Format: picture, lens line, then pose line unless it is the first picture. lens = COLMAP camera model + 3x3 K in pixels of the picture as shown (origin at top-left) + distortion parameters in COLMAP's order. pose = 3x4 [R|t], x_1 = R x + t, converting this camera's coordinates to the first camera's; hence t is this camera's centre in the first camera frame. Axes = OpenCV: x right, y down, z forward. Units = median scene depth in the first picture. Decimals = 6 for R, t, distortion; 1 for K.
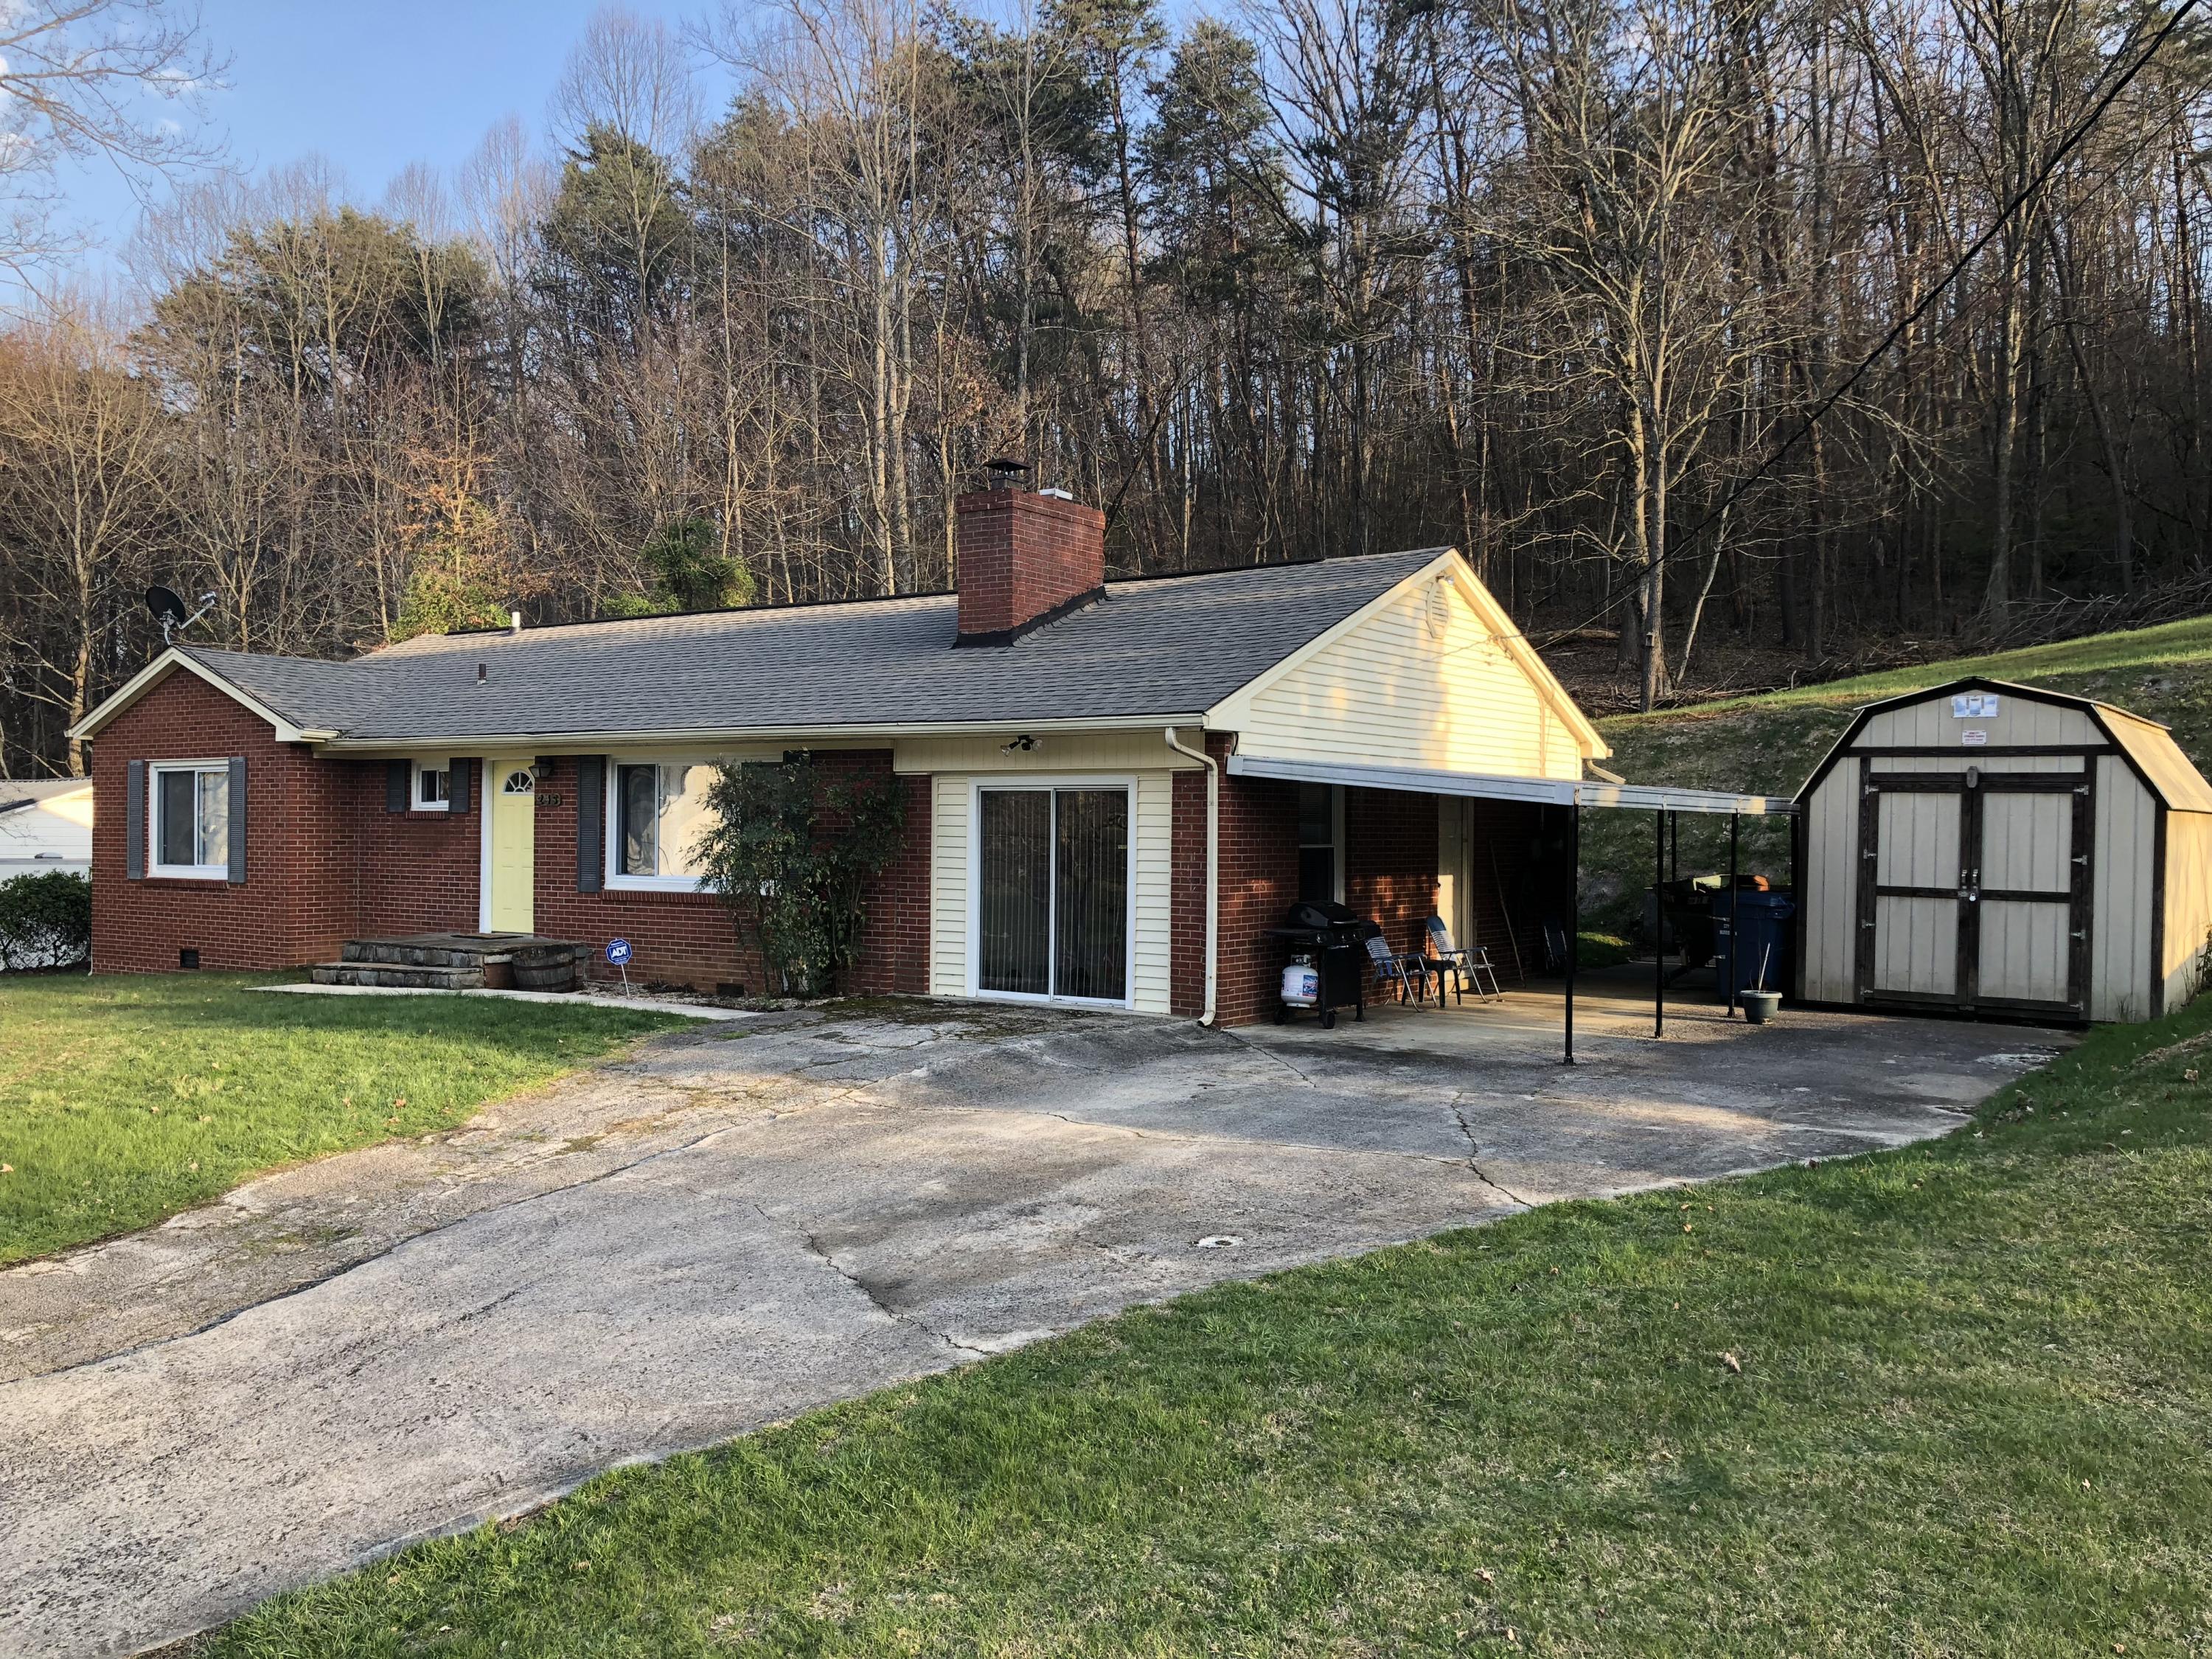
lens RADIAL K [[1801.1, 0, 1106.0], [0, 1801.1, 829.5], [0, 0, 1]] dist [0.005149, 0.007194]
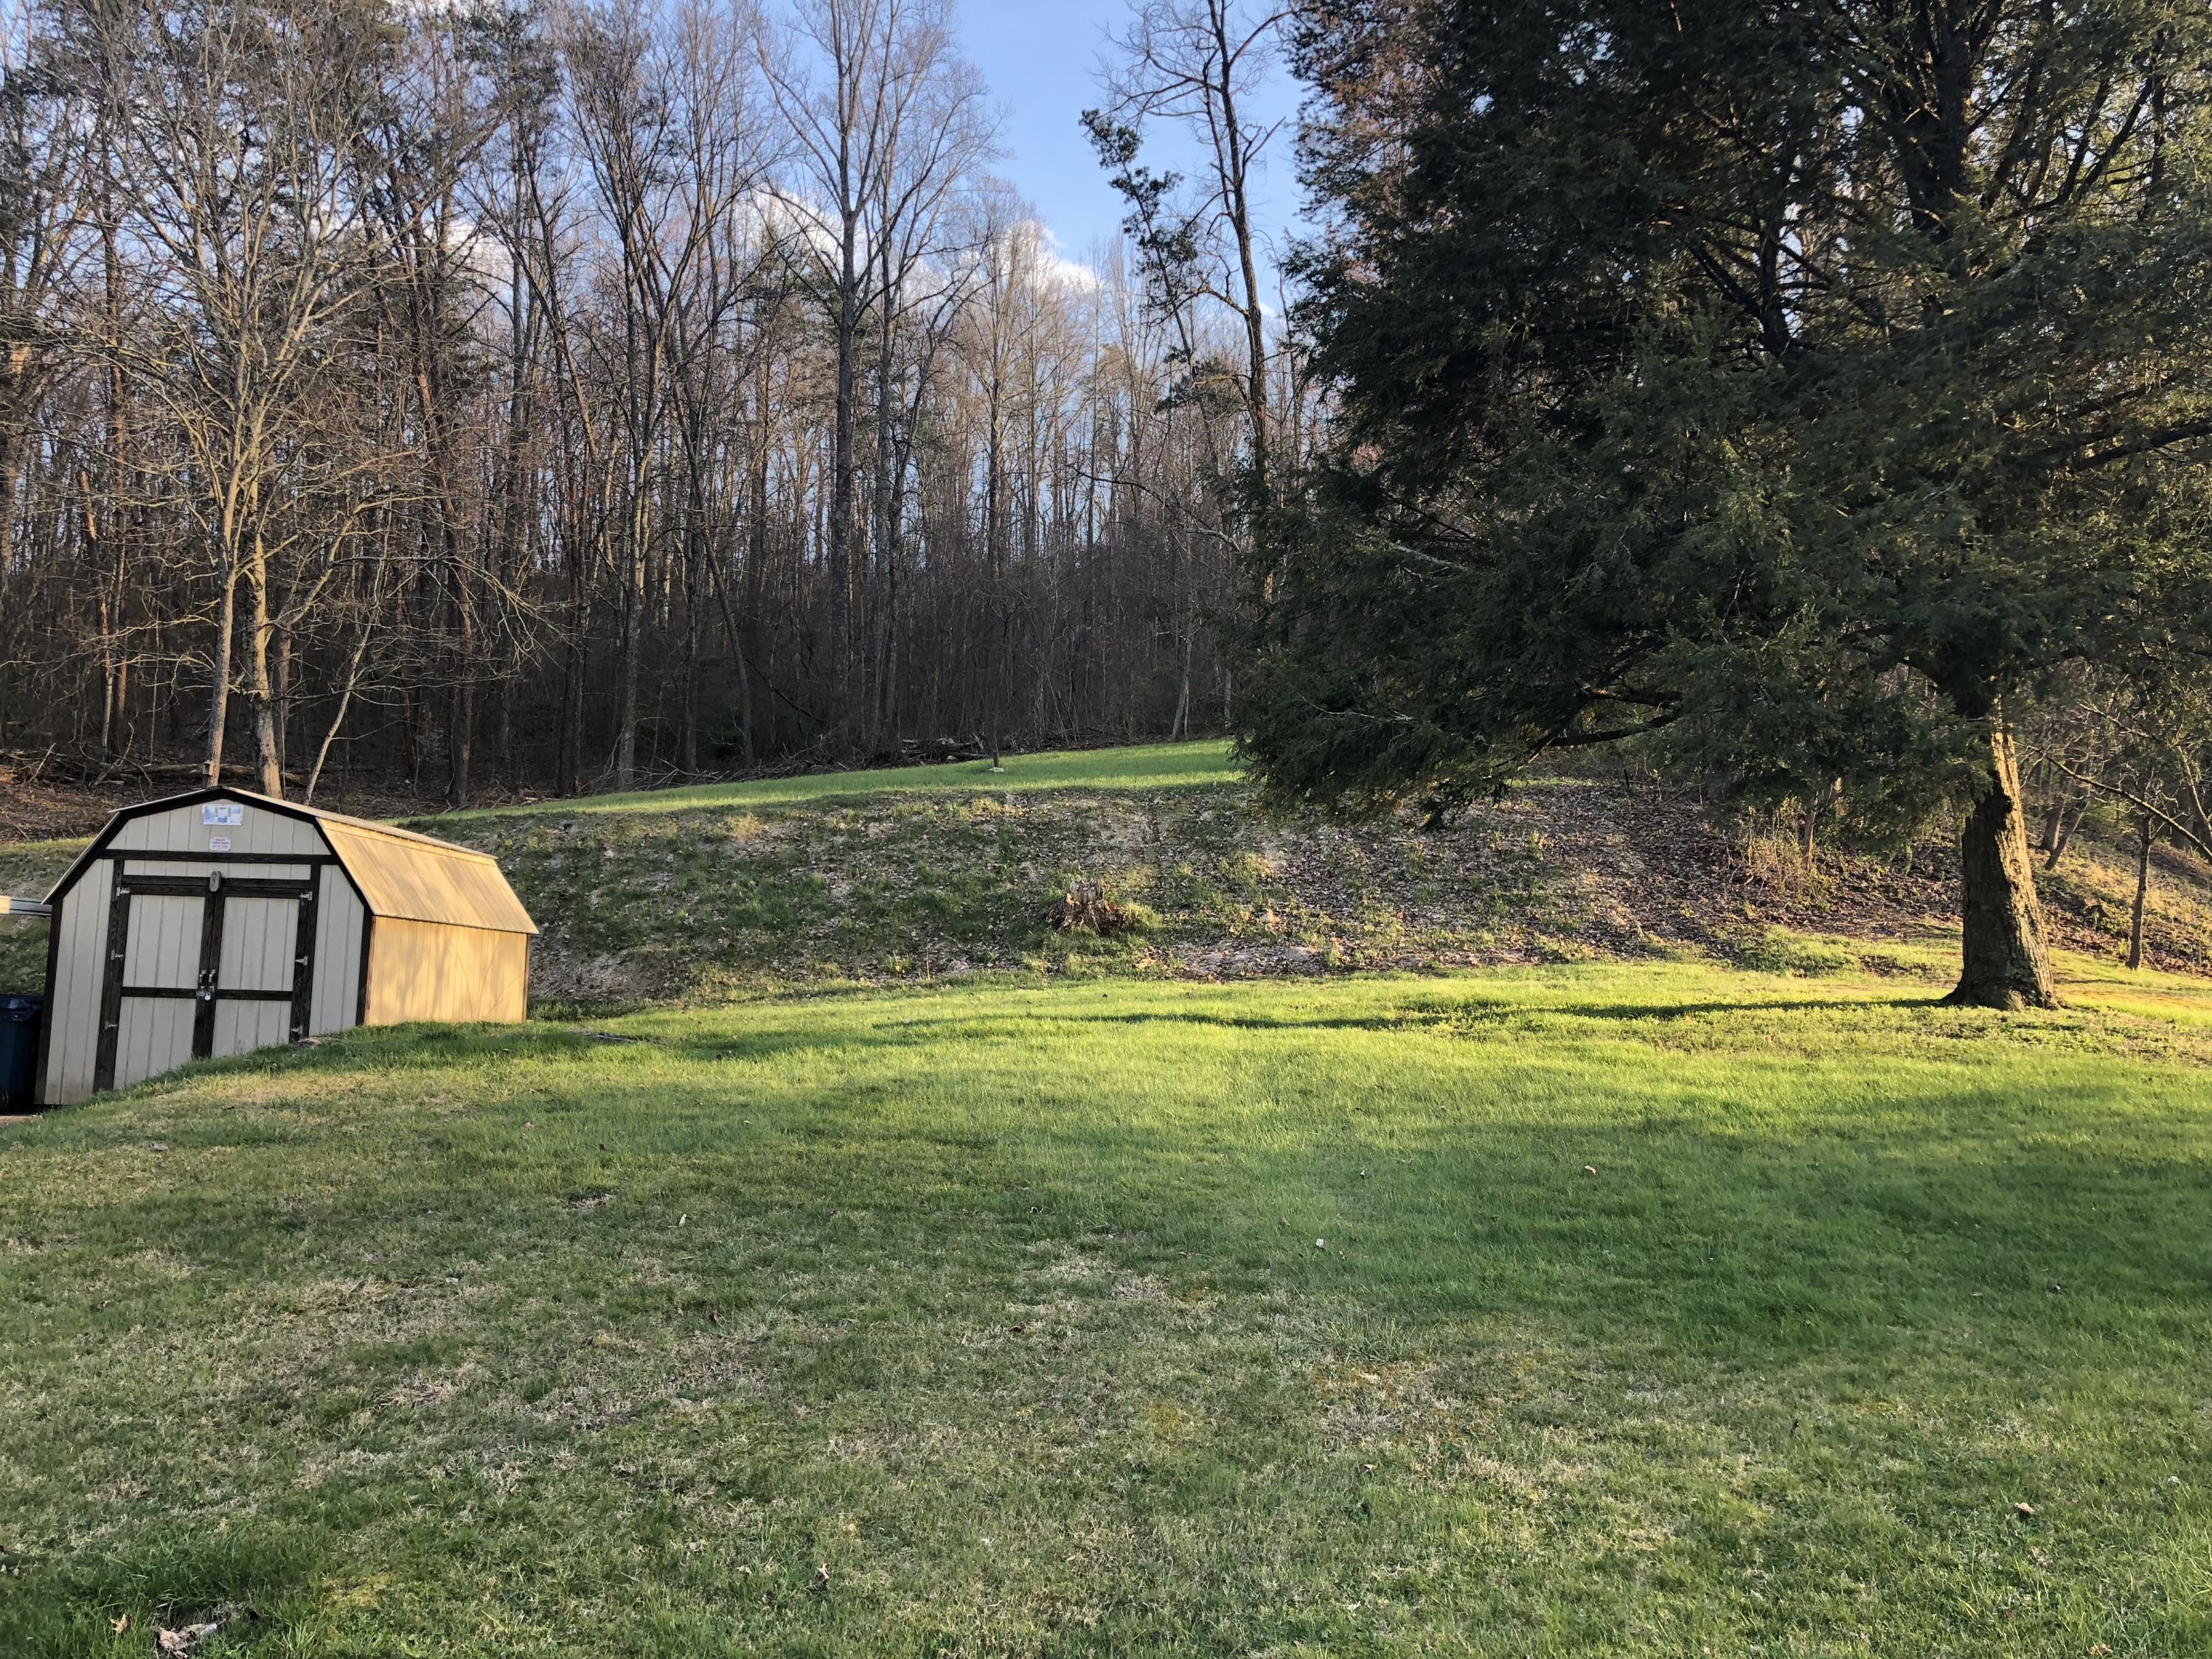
lens RADIAL K [[1801.1, 0, 1106.0], [0, 1801.1, 829.5], [0, 0, 1]] dist [0.005149, 0.007194]
pose [[0.794372, 0.063258, 0.604129, 0.254869], [-0.008531, 0.995626, -0.093034, 0.033951], [-0.607372, 0.068750, 0.791437, -0.147965]]
